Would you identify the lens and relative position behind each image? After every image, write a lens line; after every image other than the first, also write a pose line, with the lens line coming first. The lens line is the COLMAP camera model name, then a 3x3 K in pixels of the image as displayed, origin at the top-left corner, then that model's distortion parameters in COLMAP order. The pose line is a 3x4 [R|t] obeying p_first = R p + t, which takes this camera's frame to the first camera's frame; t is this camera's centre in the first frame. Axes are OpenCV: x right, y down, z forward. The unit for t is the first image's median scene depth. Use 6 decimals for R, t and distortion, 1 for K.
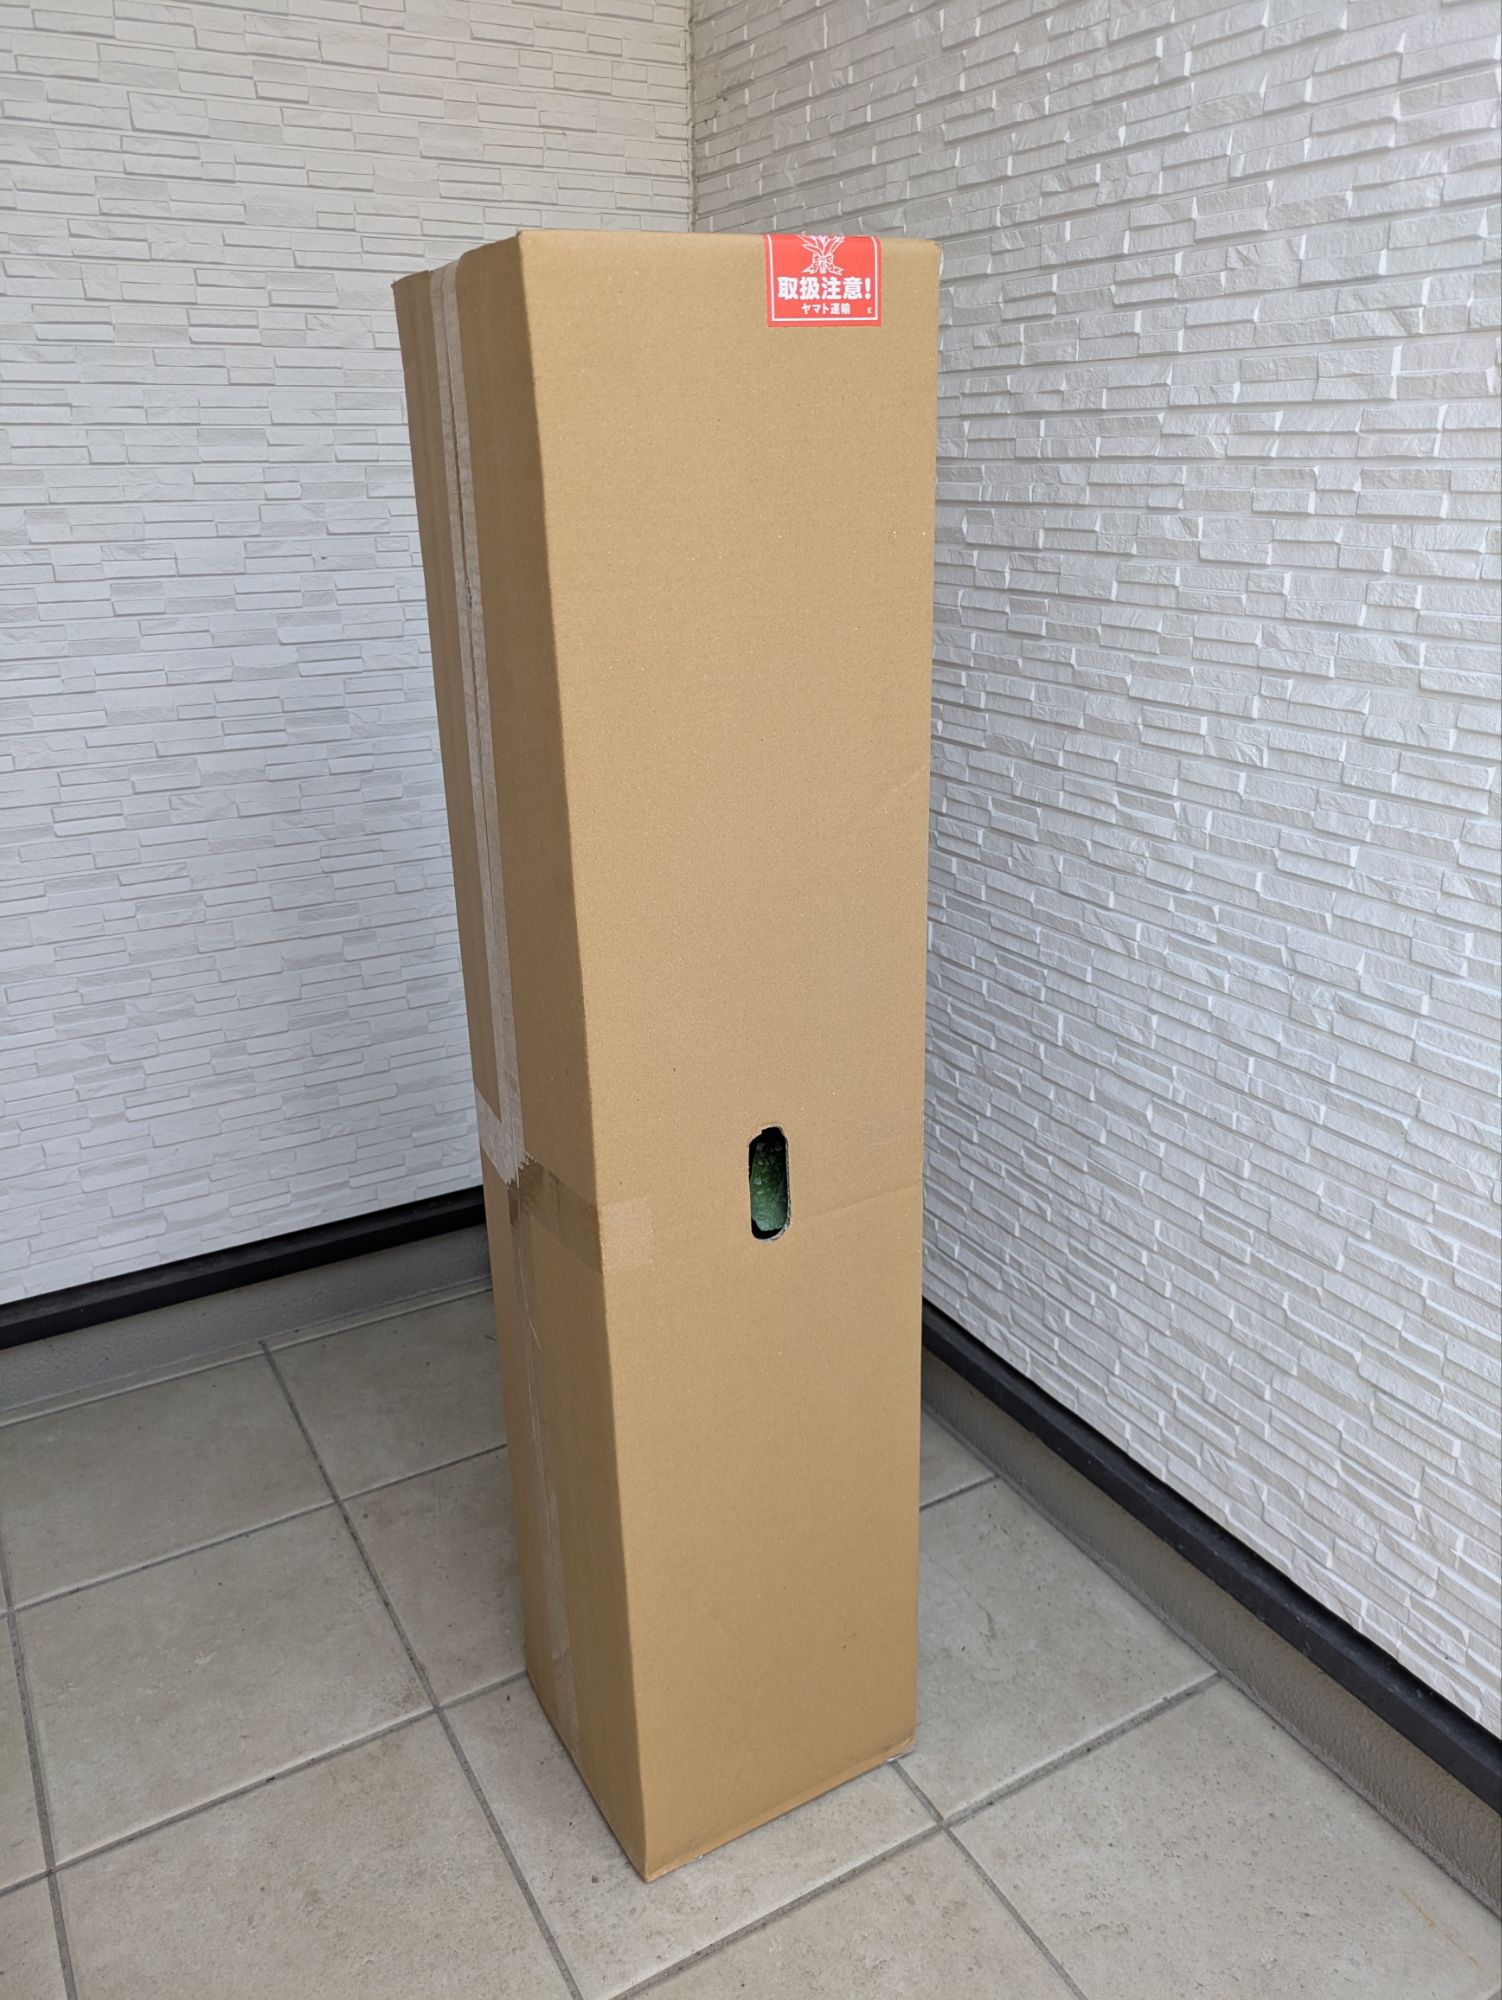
lens RADIAL K [[1498.7, 0, 746.6], [0, 1498.7, 993.3], [0, 0, 1]] dist [0.009886, 0.005276]
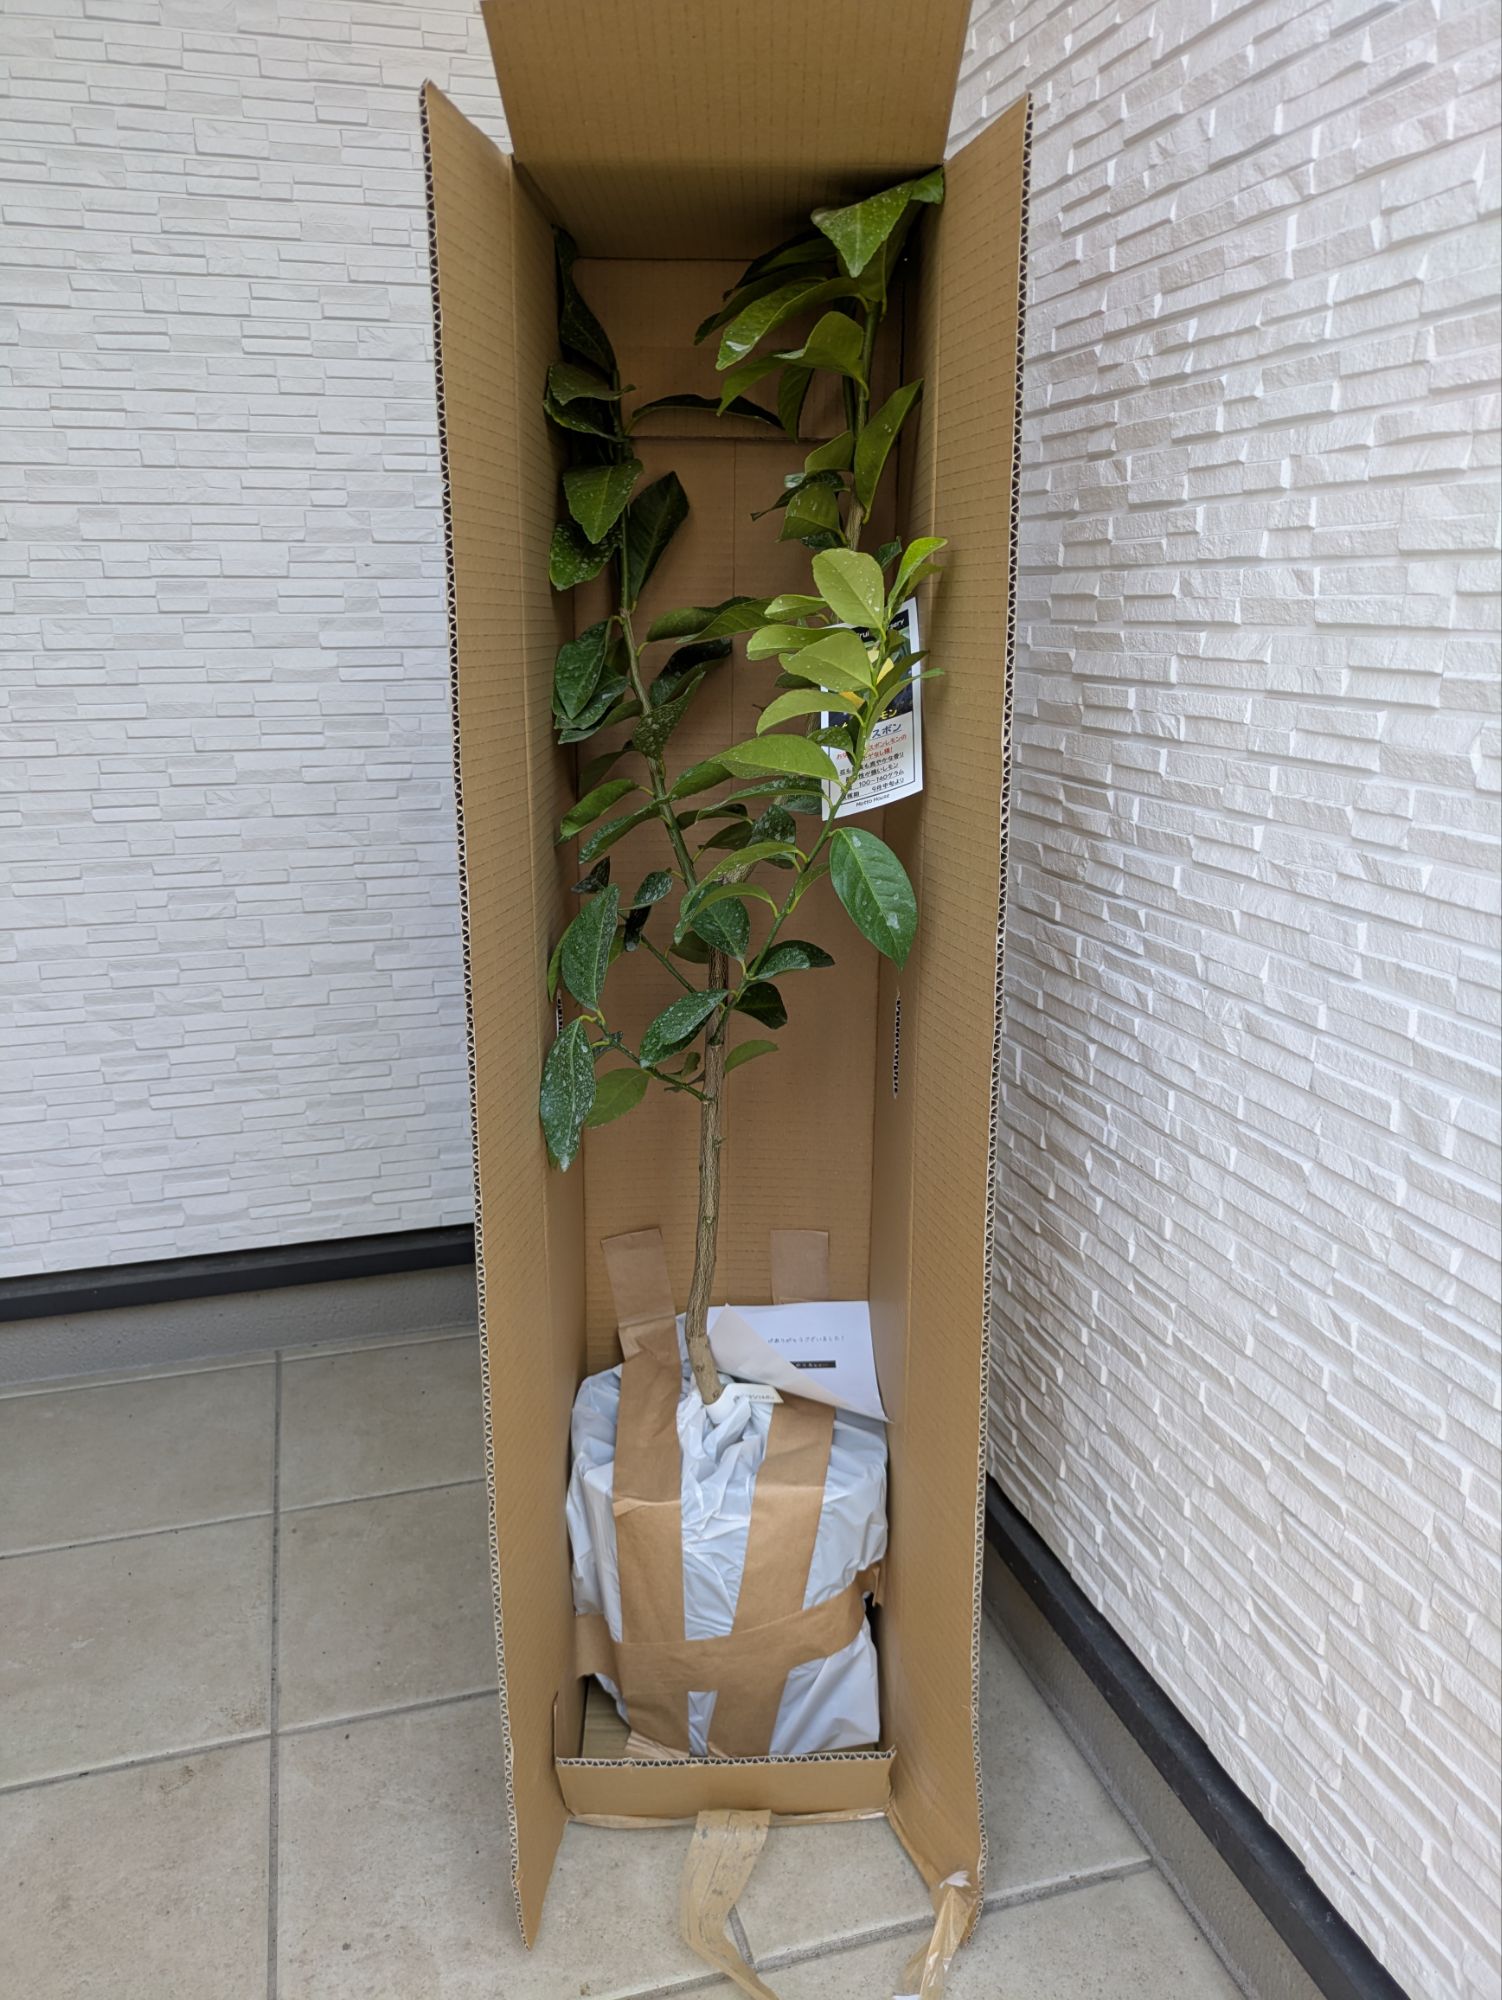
lens RADIAL K [[1498.7, 0, 747.8], [0, 1498.7, 1005.4], [0, 0, 1]] dist [0.009886, 0.005276]
pose [[0.971813, 0.066013, -0.226324, 0.264615], [-0.083451, 0.994165, -0.068354, 0.065263], [0.220491, 0.085314, 0.971651, 0.118269]]
